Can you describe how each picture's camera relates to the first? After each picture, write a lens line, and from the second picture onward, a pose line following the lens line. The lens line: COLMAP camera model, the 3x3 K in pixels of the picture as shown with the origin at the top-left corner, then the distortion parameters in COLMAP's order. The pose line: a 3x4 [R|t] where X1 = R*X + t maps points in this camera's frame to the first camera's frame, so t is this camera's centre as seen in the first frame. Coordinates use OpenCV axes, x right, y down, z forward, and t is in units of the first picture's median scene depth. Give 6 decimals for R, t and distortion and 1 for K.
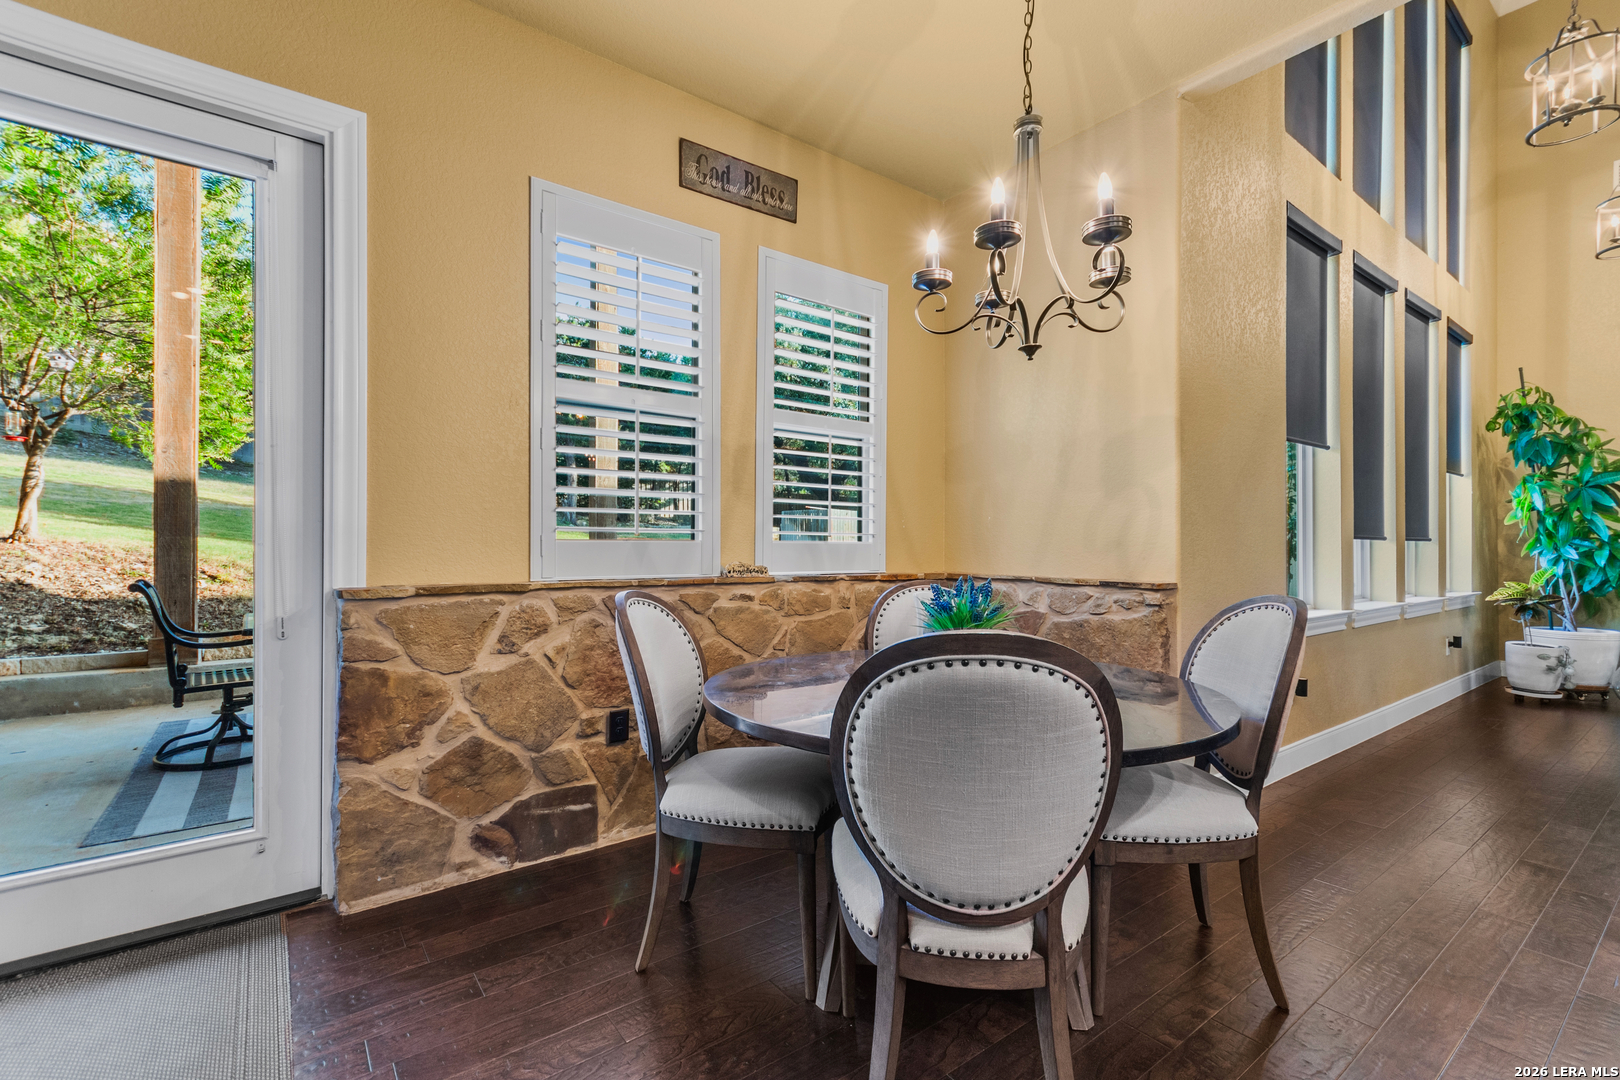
lens RADIAL K [[709.8, 0, 809.4], [0, 709.8, 543.1], [0, 0, 1]] dist [0.004786, 0.000169]
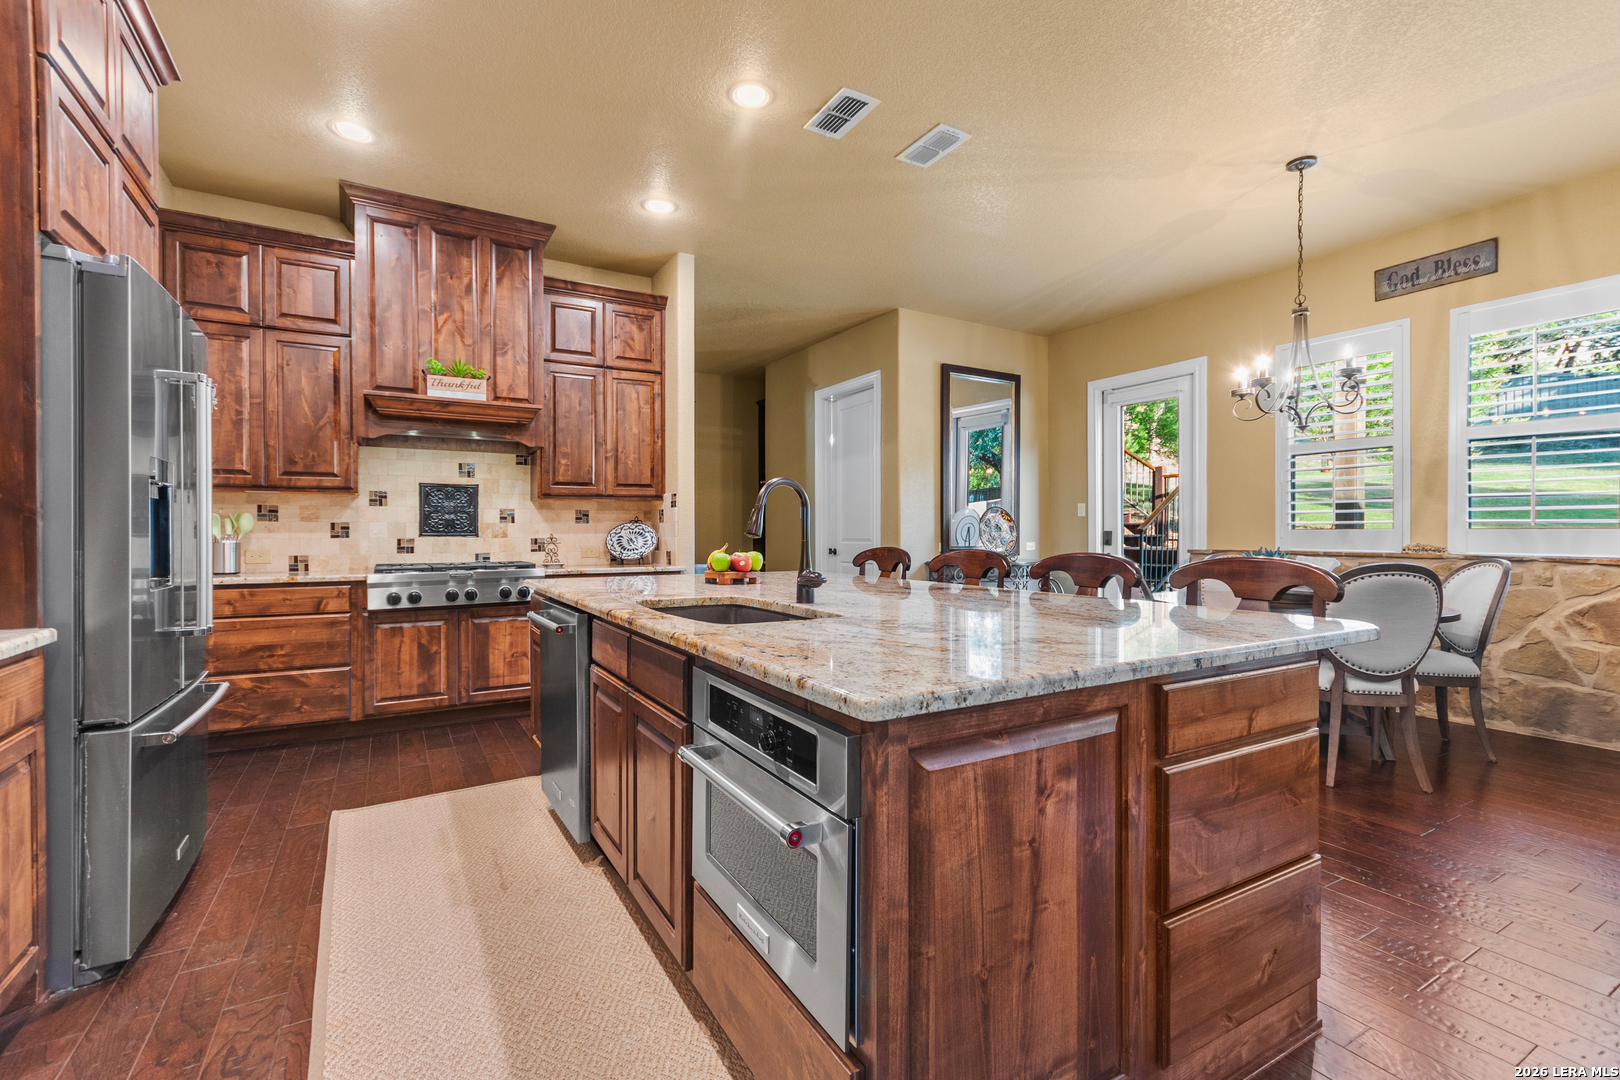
lens RADIAL K [[716.4, 0, 807.0], [0, 716.4, 534.5], [0, 0, 1]] dist [0.009894, -0.000806]
pose [[-0.107156, 0.001923, -0.994240, 1.759483], [0.002211, 0.999996, 0.001696, 0.004304], [0.994240, -0.002016, -0.107159, -0.081932]]
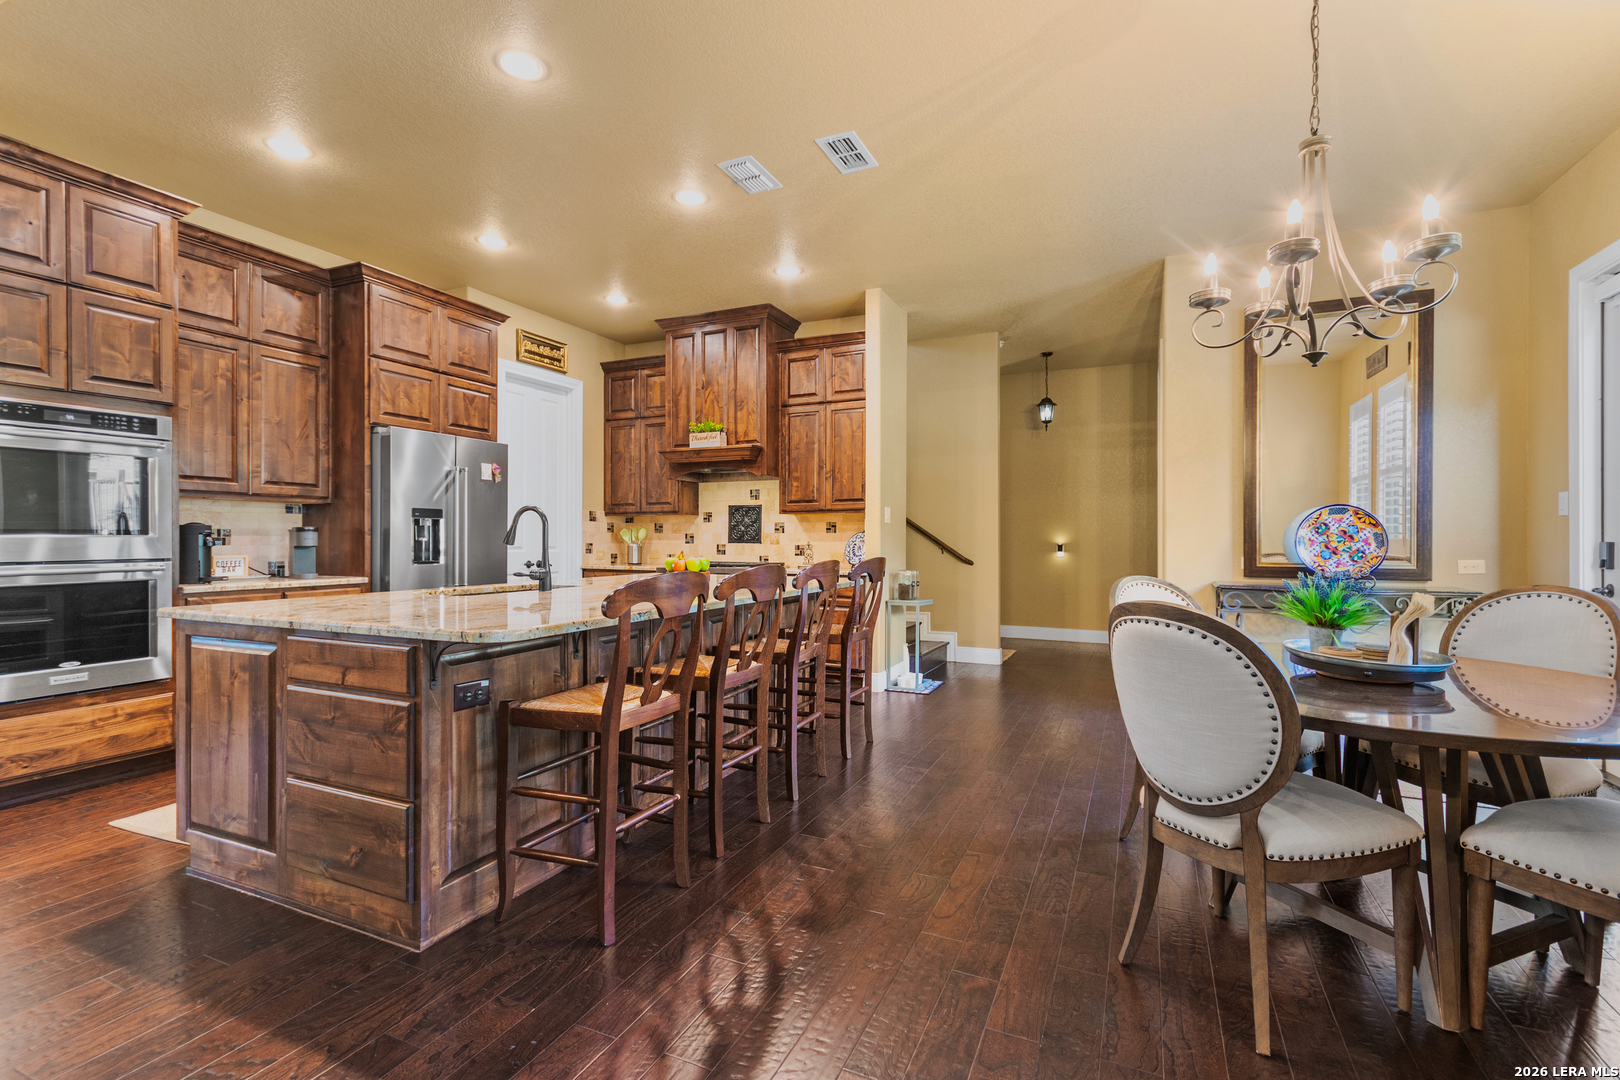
lens RADIAL K [[731.4, 0, 810.0], [0, 731.4, 540.0], [0, 0, 1]] dist [0.004688, 0.000402]
pose [[-0.873247, -0.001652, -0.487276, 1.106580], [-0.002029, 0.999998, 0.000244, -0.001479], [0.487274, 0.001202, -0.873248, 1.176520]]
